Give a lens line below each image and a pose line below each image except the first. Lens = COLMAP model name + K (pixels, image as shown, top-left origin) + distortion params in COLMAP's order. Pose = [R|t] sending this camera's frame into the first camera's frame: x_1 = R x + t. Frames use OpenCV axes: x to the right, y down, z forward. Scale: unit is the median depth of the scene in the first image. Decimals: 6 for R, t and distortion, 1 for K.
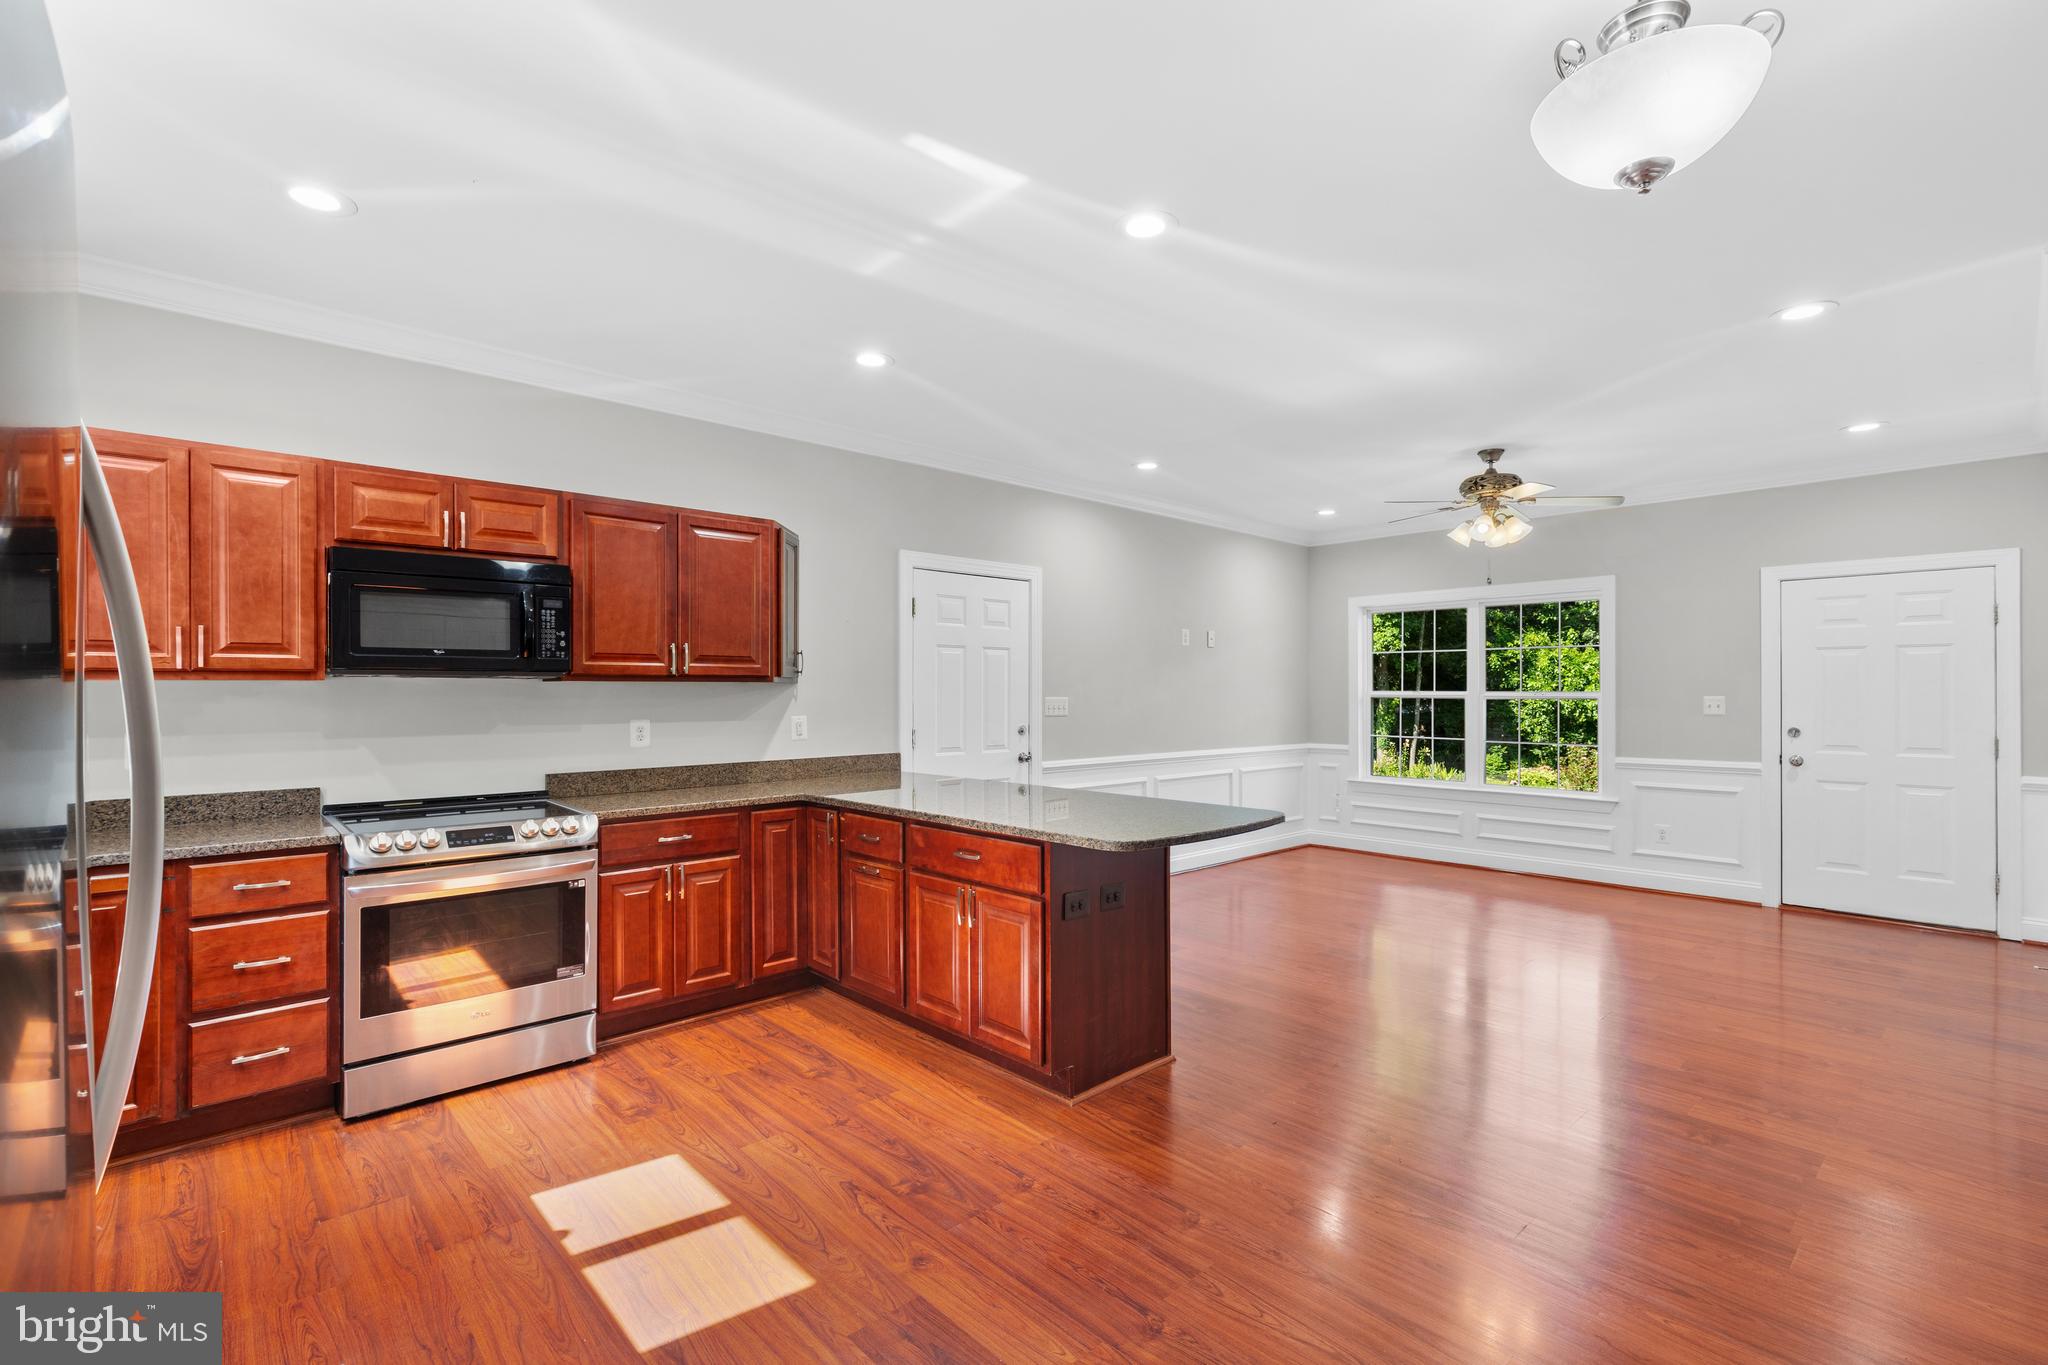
lens RADIAL K [[924.5, 0, 1023.3], [0, 924.5, 687.9], [0, 0, 1]] dist [0.009532, -0.004864]
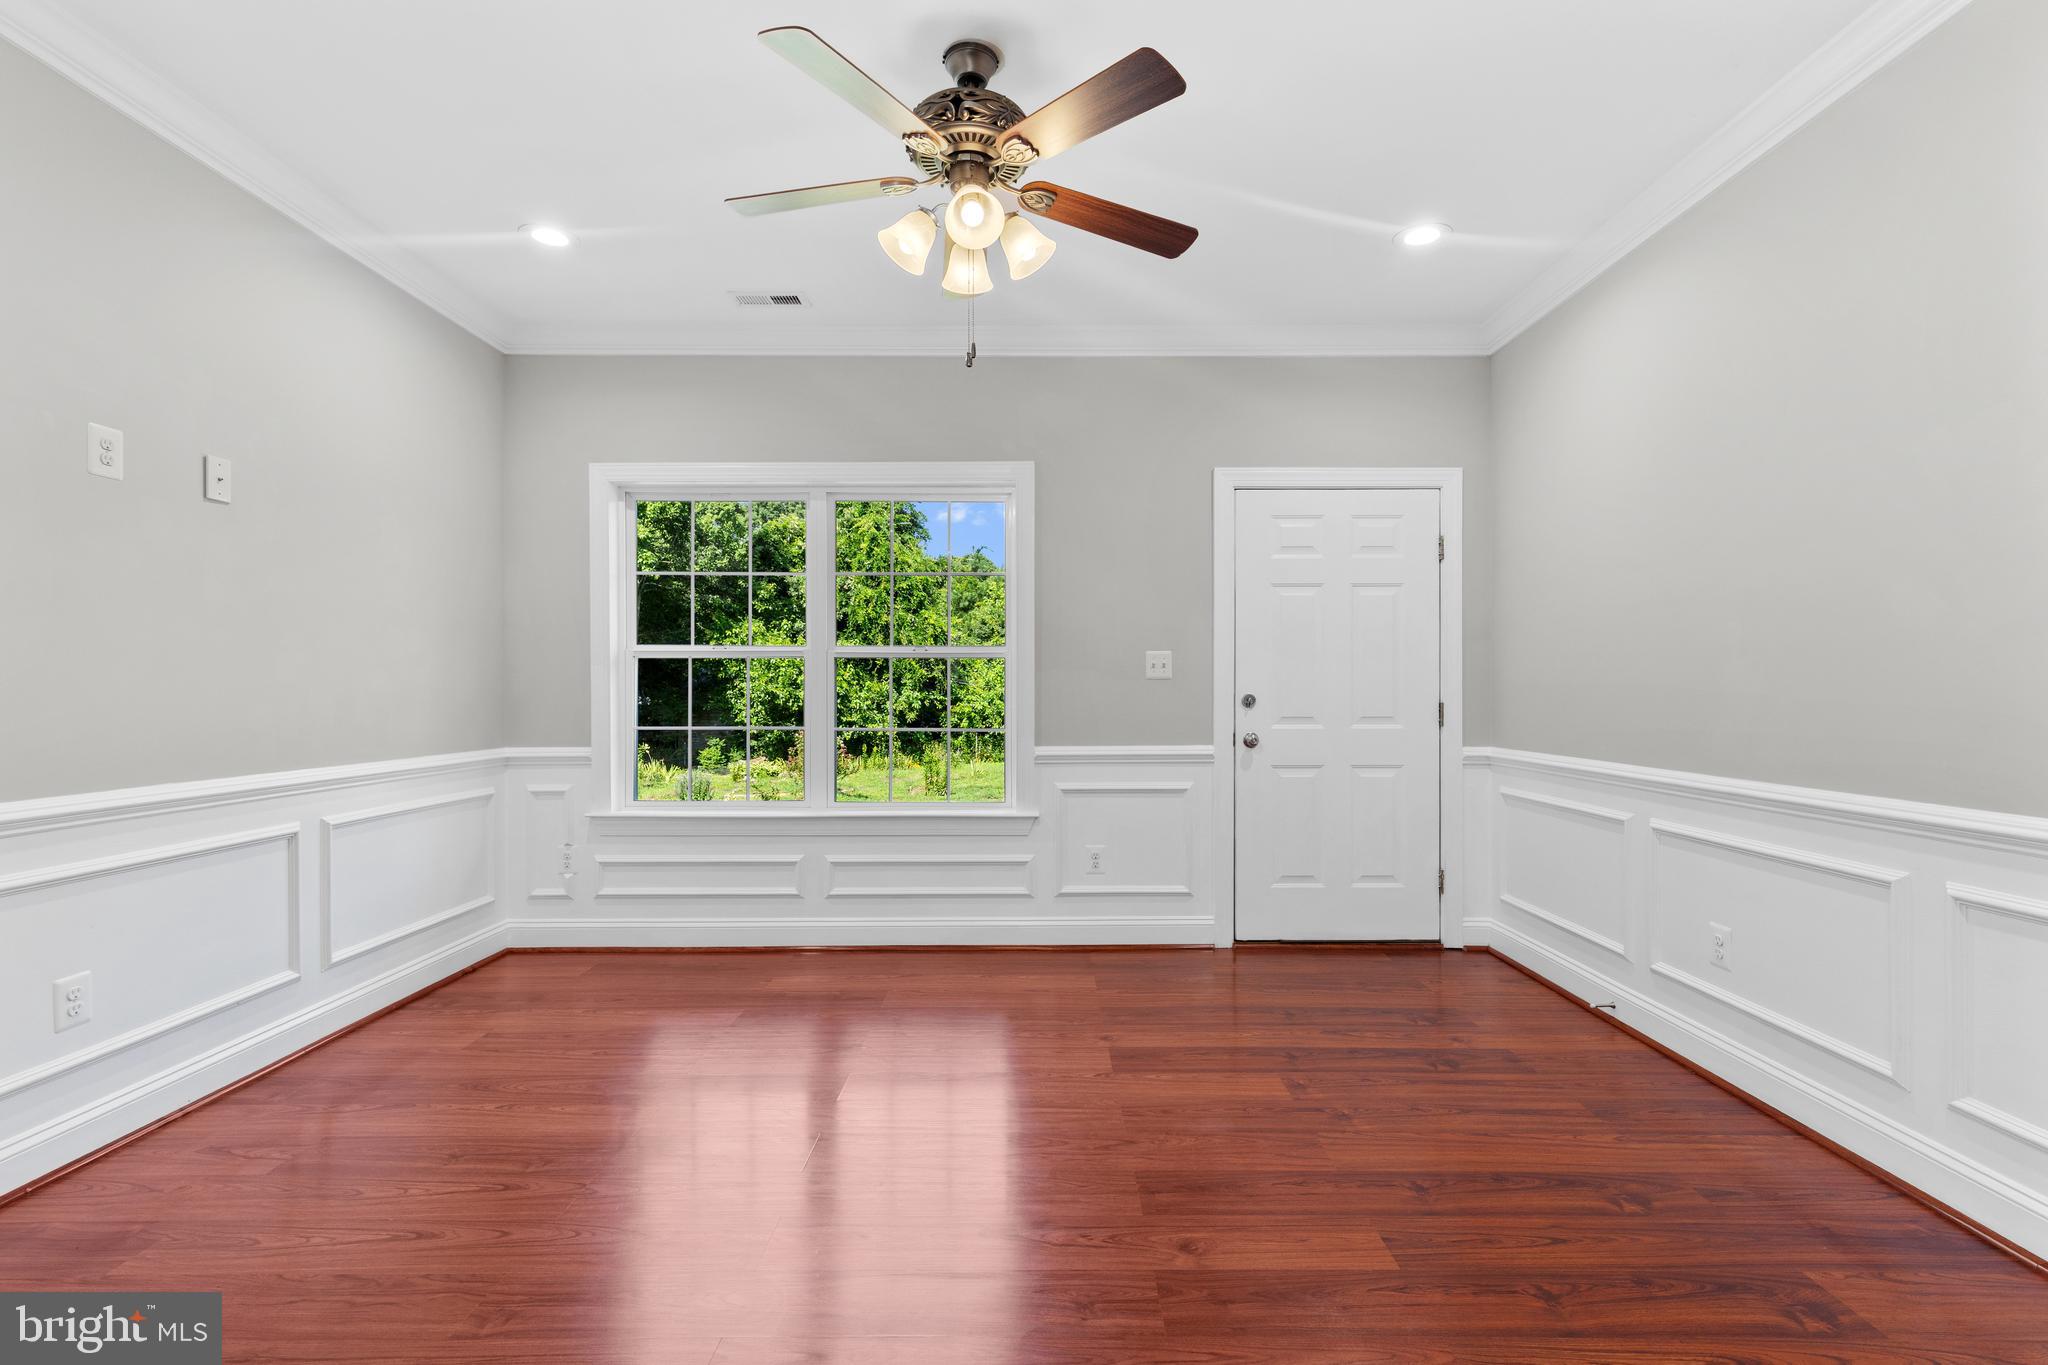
lens RADIAL K [[924.5, 0, 1040.3], [0, 924.5, 697.5], [0, 0, 1]] dist [0.009532, -0.004864]
pose [[0.677191, -0.009687, 0.735743, 0.275596], [-0.001940, 0.999886, 0.014950, 0.049822], [-0.735805, -0.011551, 0.677095, 0.908609]]
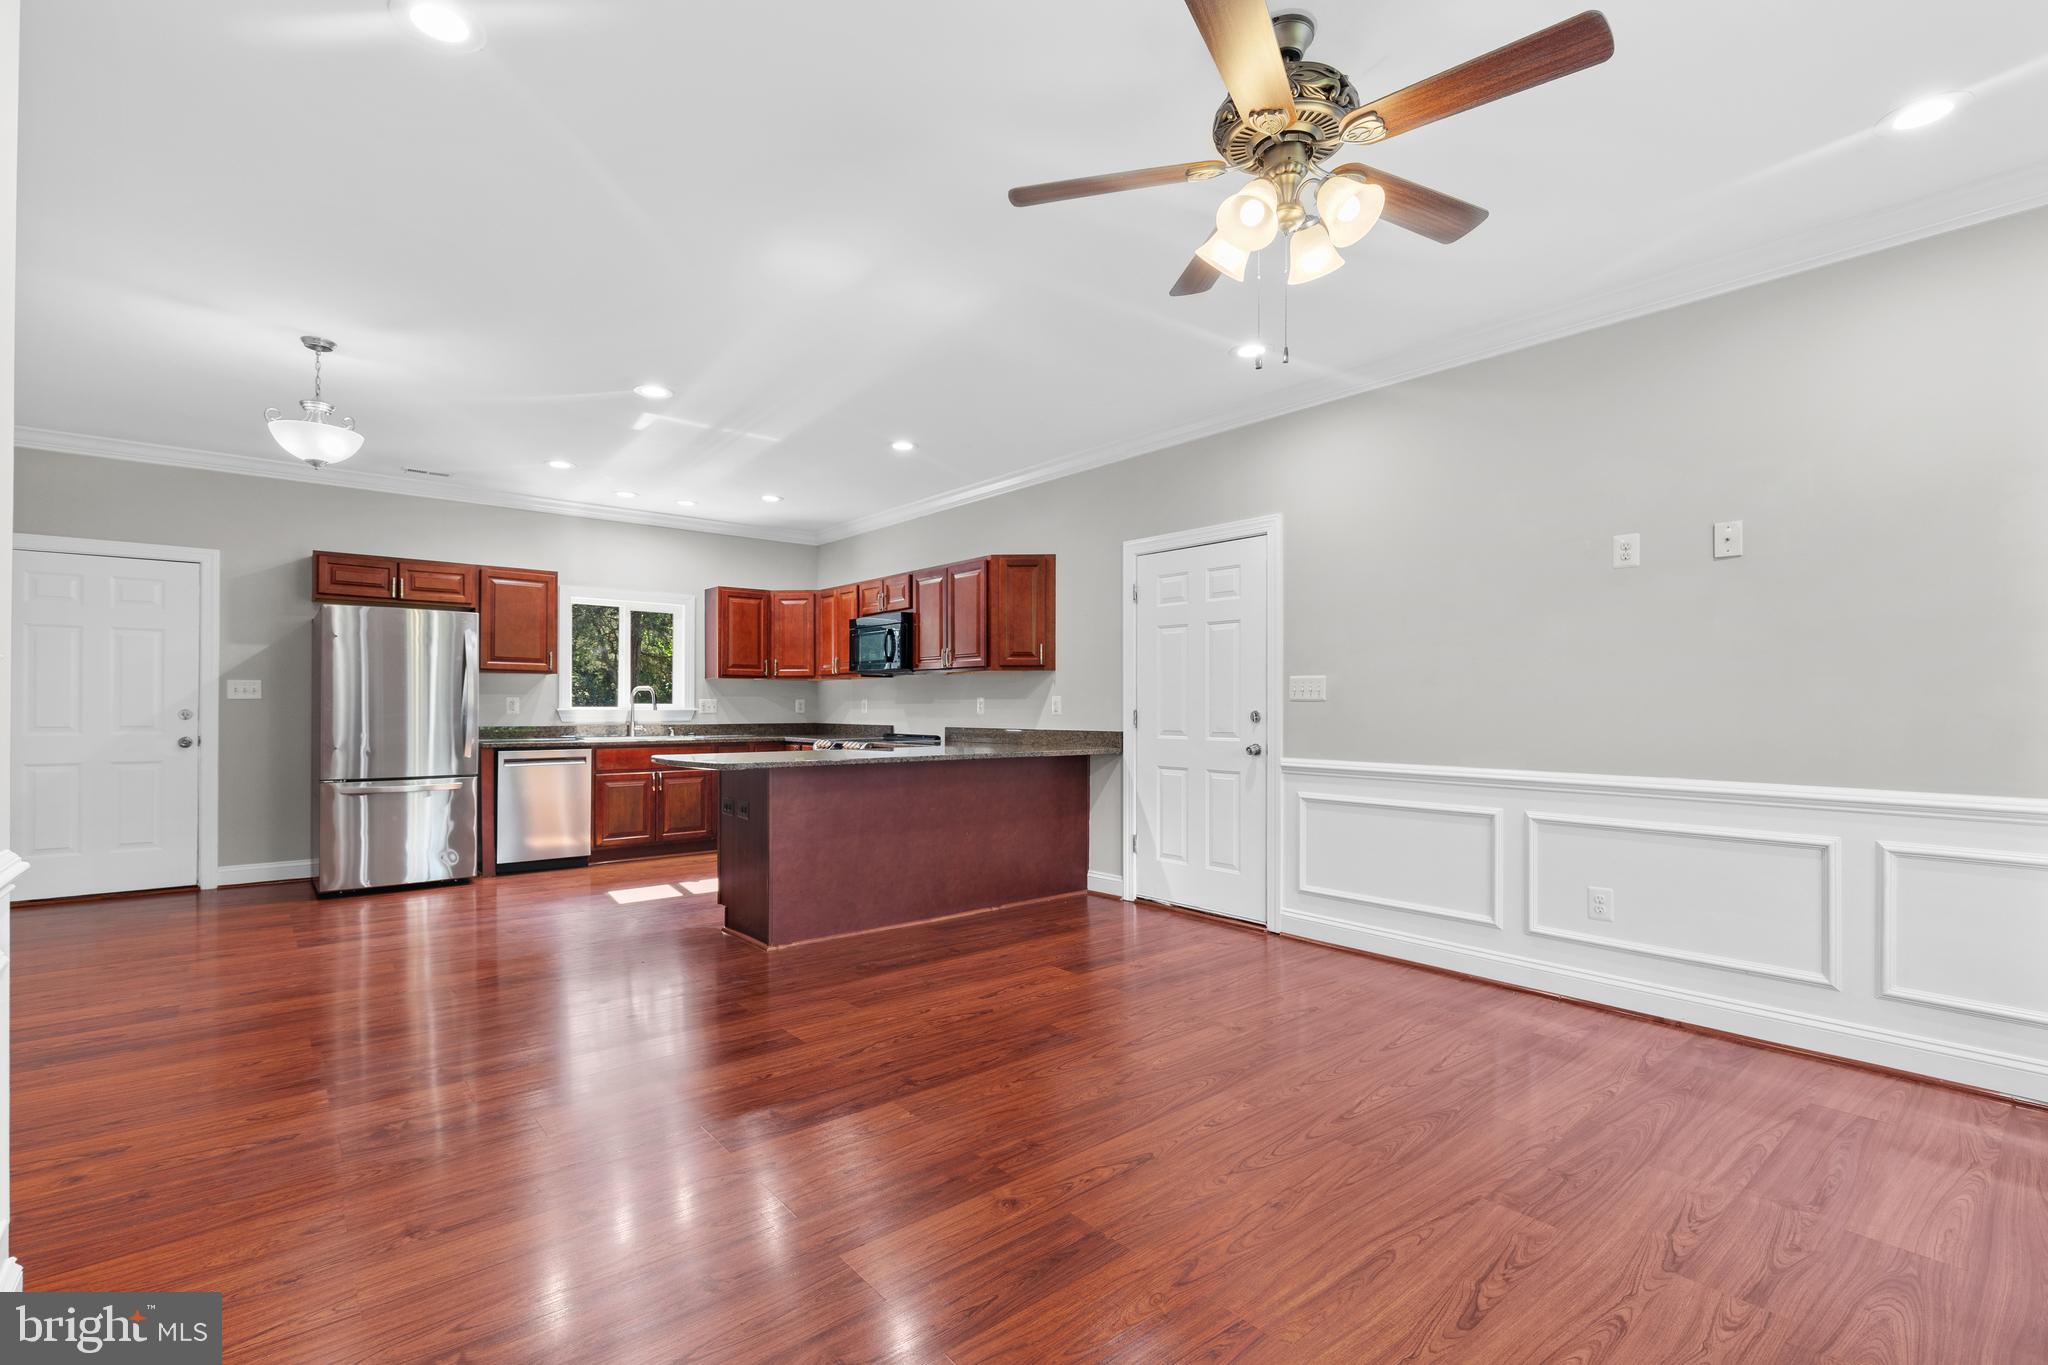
lens RADIAL K [[924.5, 0, 1015.5], [0, 924.5, 695.4], [0, 0, 1]] dist [0.009532, -0.004864]
pose [[-0.054896, -0.010170, -0.998440, 1.223018], [0.002422, 0.999944, -0.010318, 0.050299], [0.998489, -0.002985, -0.054868, 1.208029]]
